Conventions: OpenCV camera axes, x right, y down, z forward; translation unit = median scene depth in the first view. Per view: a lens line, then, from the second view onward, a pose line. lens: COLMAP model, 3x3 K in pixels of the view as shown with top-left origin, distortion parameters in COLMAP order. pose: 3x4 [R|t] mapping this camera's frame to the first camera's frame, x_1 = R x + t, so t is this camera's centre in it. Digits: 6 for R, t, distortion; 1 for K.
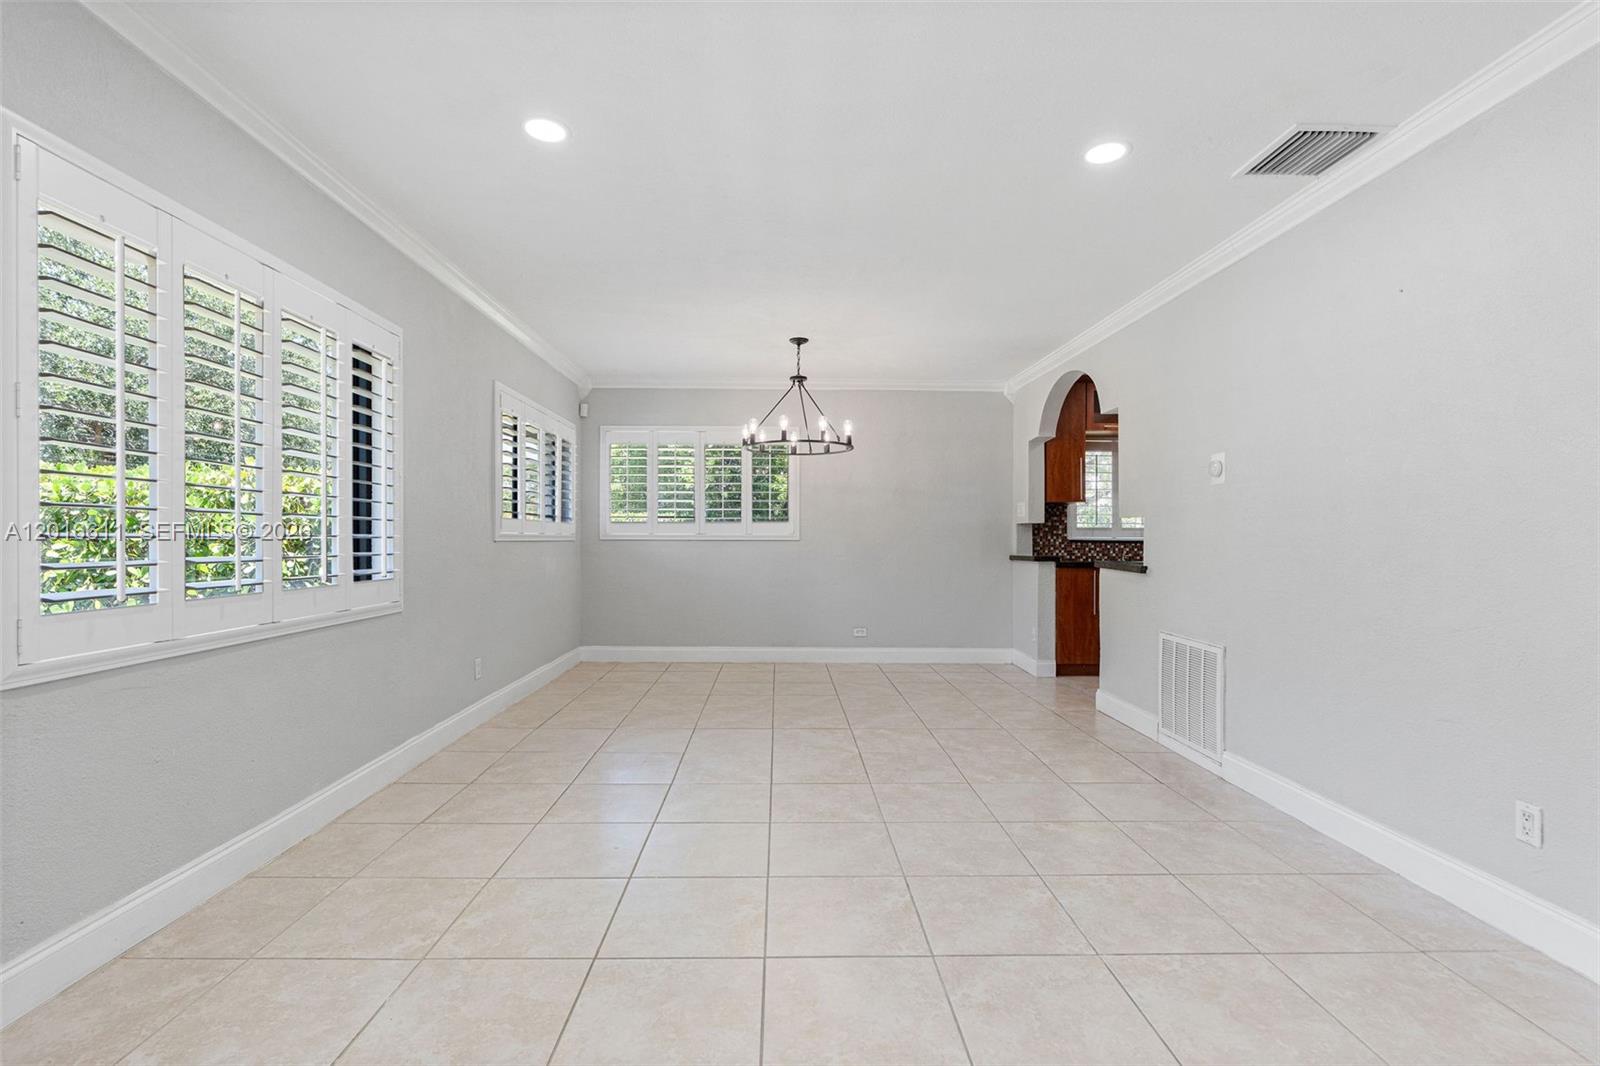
lens RADIAL K [[726.2, 0, 800.0], [0, 726.2, 540.4], [0, 0, 1]] dist [-0.004103, 0.000492]
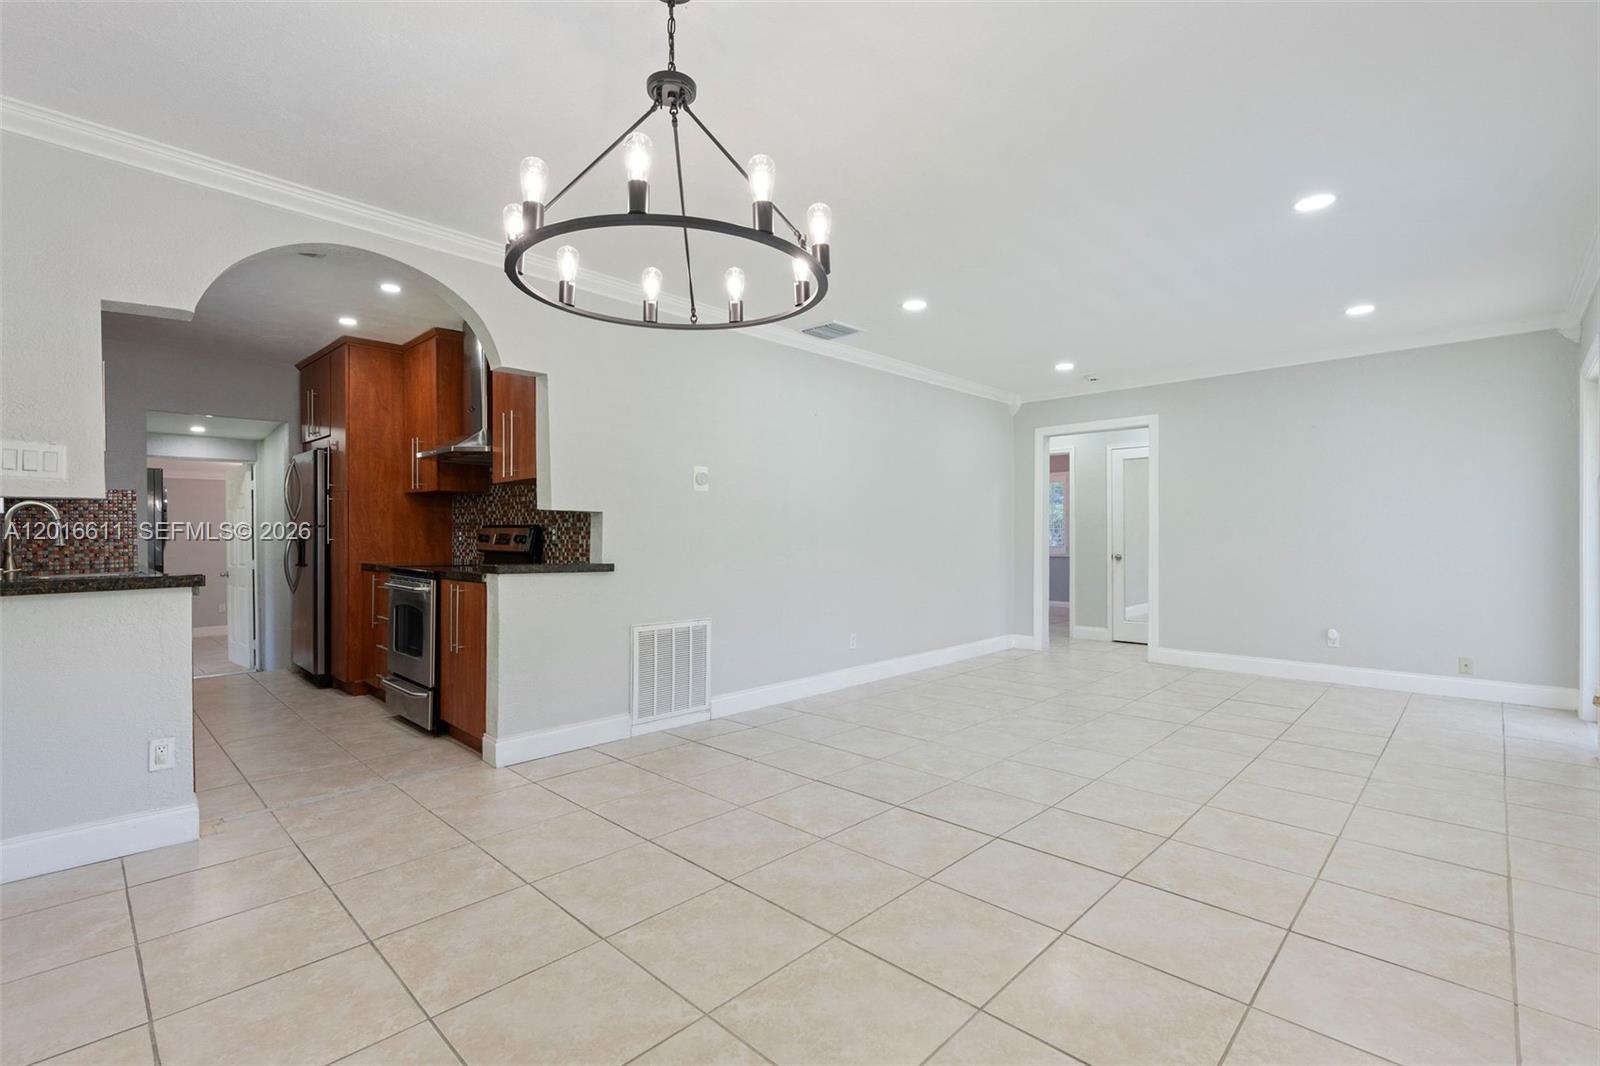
lens RADIAL K [[718.4, 0, 802.5], [0, 718.4, 535.8], [0, 0, 1]] dist [-0.003165, -0.000056]
pose [[-0.703121, -0.007888, 0.711027, -0.320405], [-0.000980, 0.999948, 0.010124, -0.008919], [-0.711070, 0.006421, -0.703092, 1.300620]]
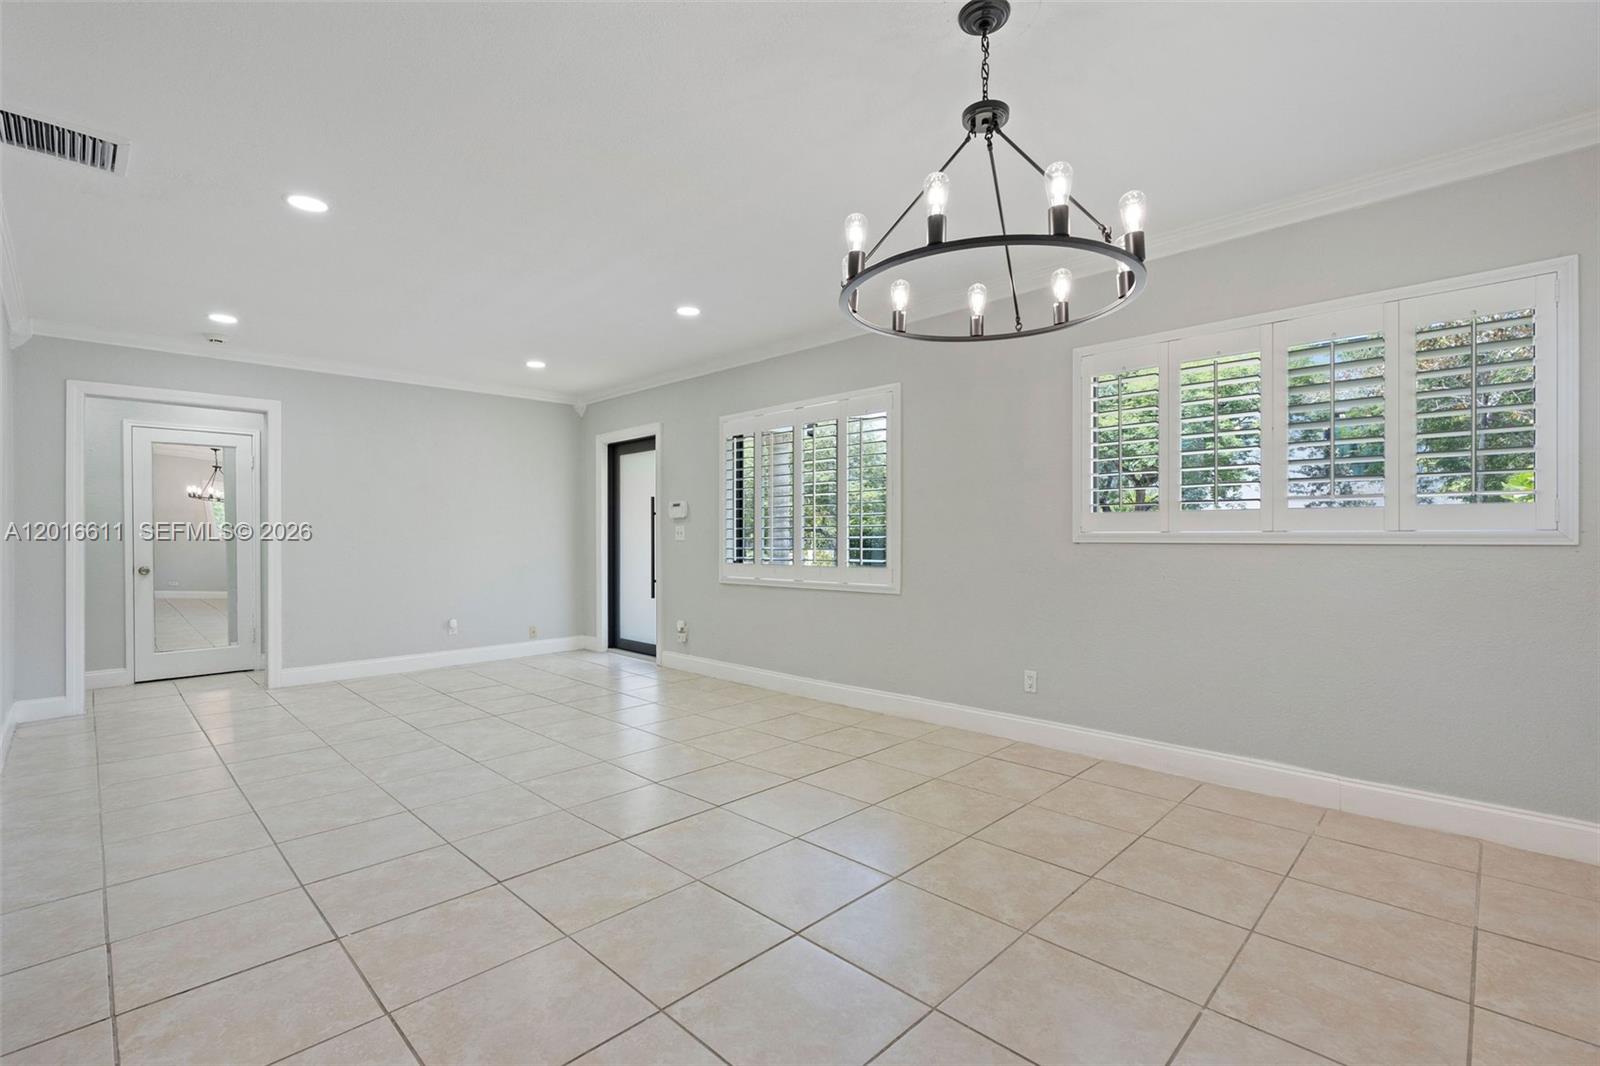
lens RADIAL K [[708.1, 0, 799.4], [0, 708.1, 547.5], [0, 0, 1]] dist [-0.015328, 0.000330]
pose [[-0.719393, 0.004531, -0.694589, 0.348288], [-0.004788, 0.999923, 0.011482, -0.002414], [0.694587, 0.011586, -0.719315, 1.292368]]
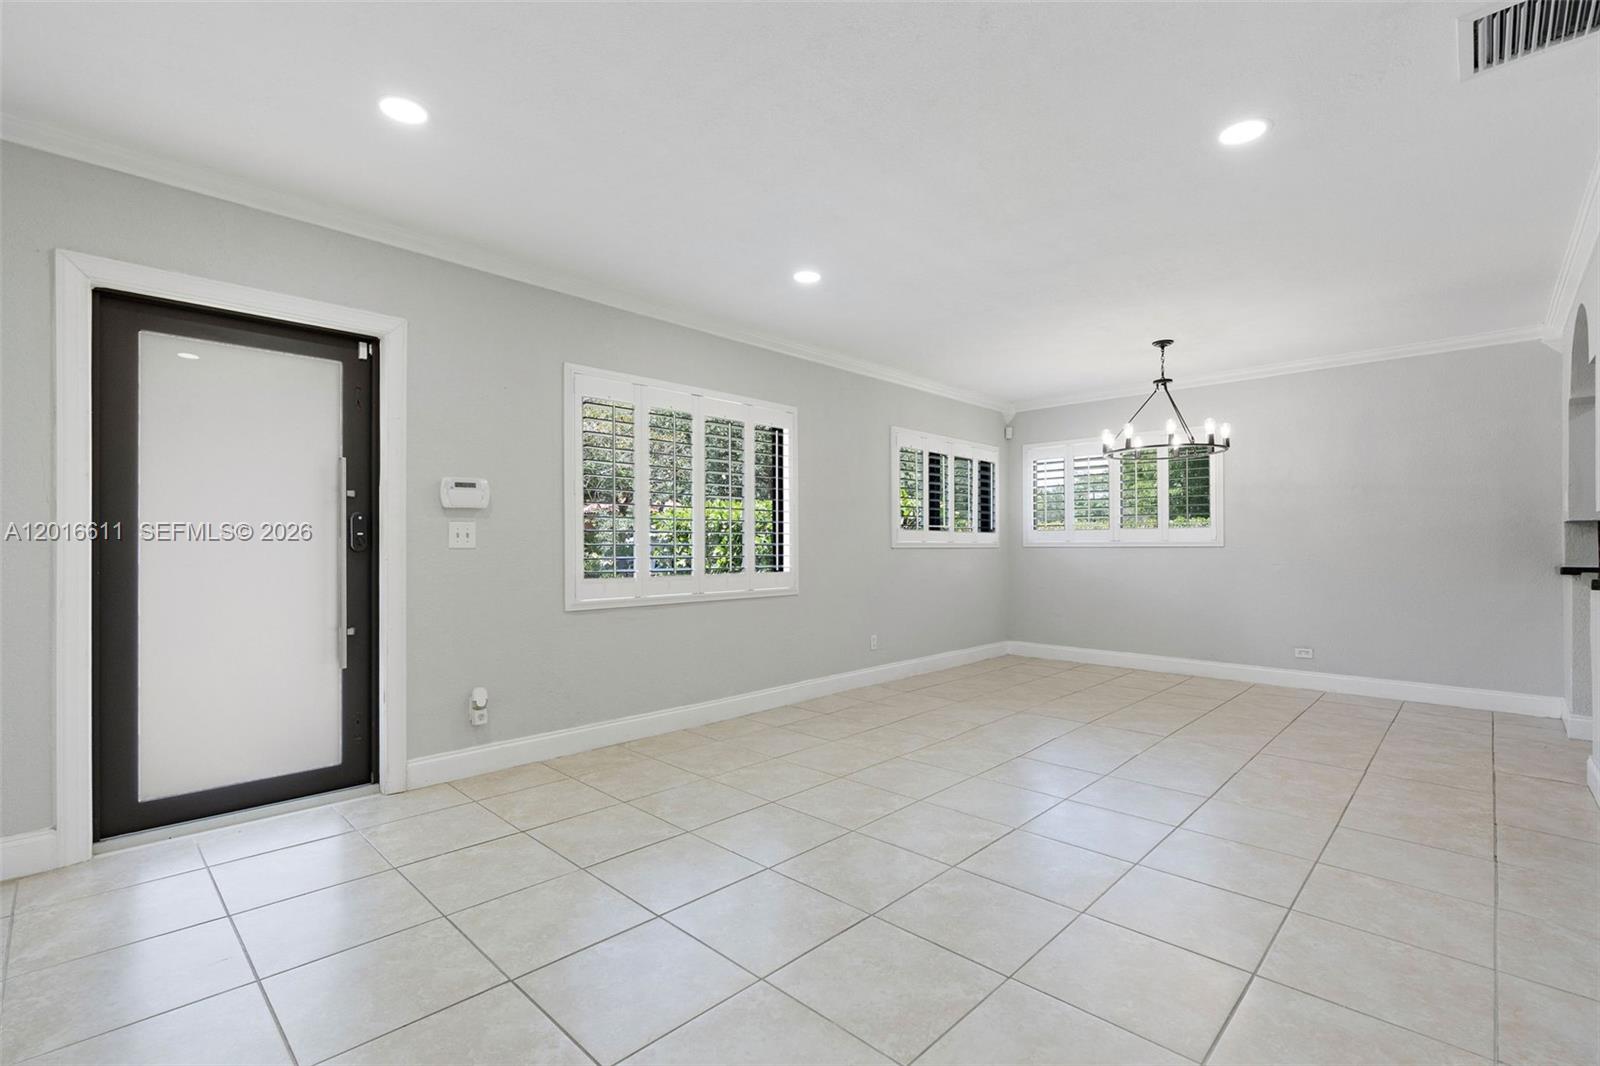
lens RADIAL K [[727.0, 0, 796.2], [0, 727.0, 549.7], [0, 0, 1]] dist [-0.002210, 0.000165]
pose [[0.695913, -0.002961, -0.718120, 0.383143], [0.003066, 0.999995, -0.001151, 0.004272], [0.718120, -0.001401, 0.695918, -0.041049]]
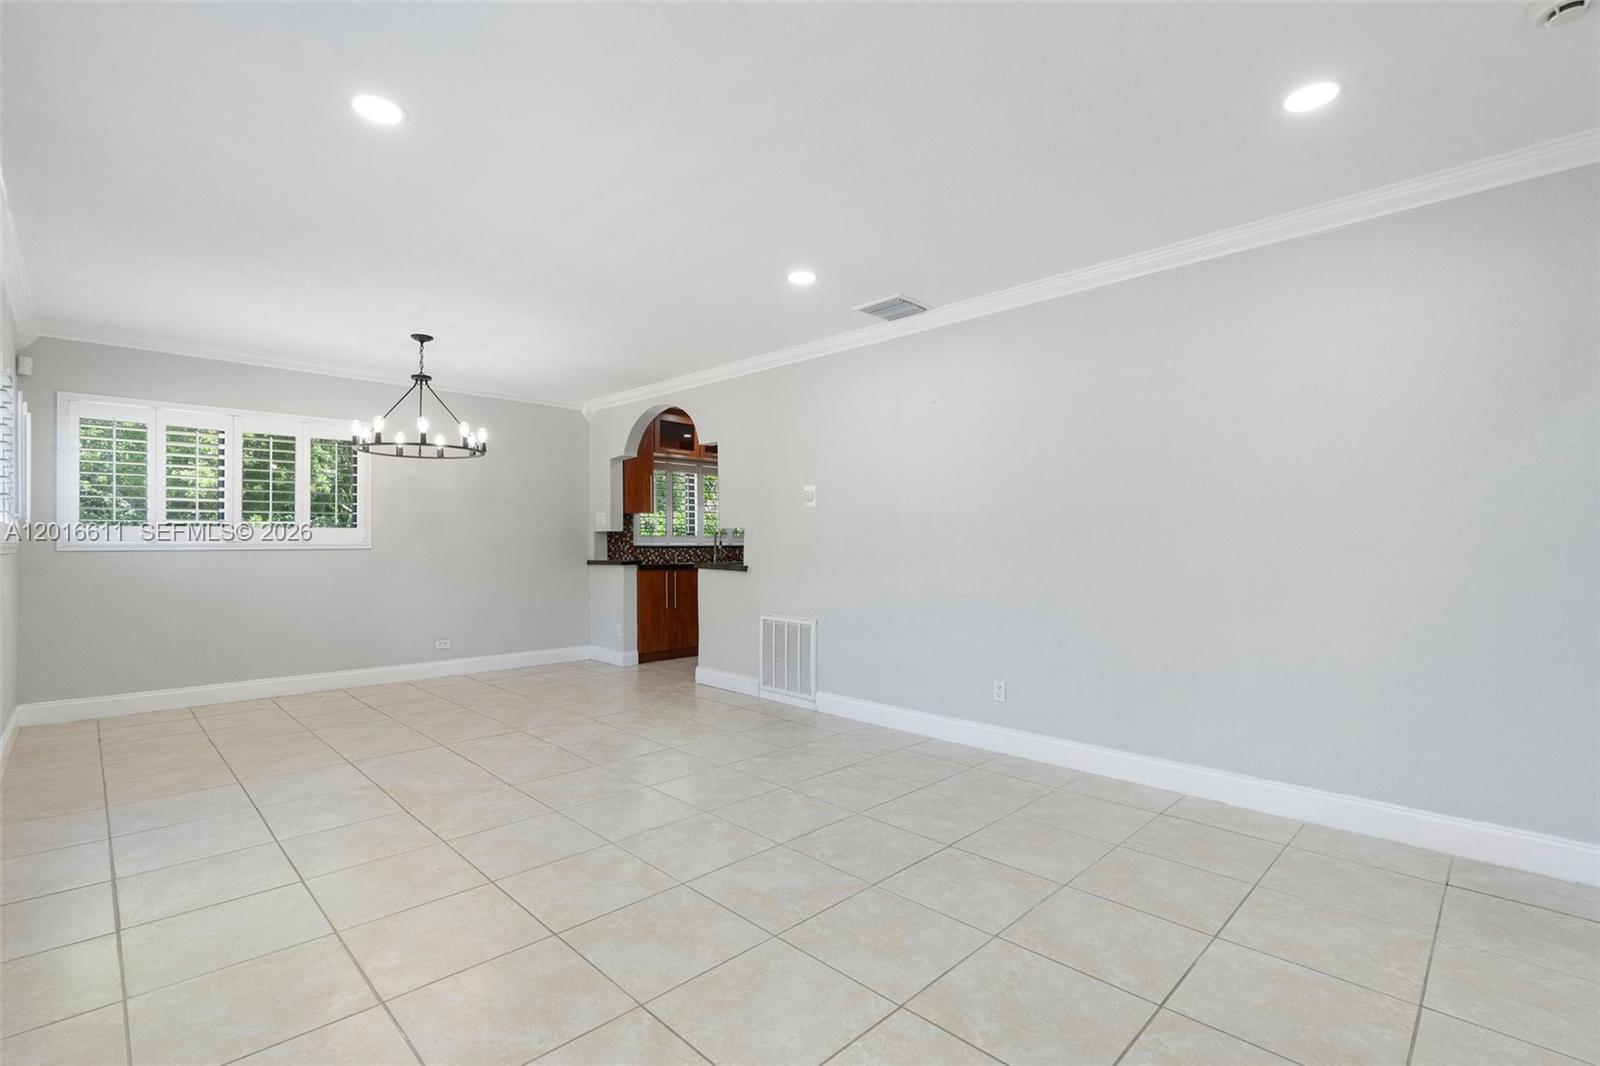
lens RADIAL K [[726.2, 0, 800.0], [0, 726.2, 540.4], [0, 0, 1]] dist [-0.004103, 0.000492]
pose [[0.726162, -0.003216, 0.687516, -0.314566], [0.007978, 0.999961, -0.003748, -0.004053], [-0.687477, 0.008207, 0.726160, -0.021220]]
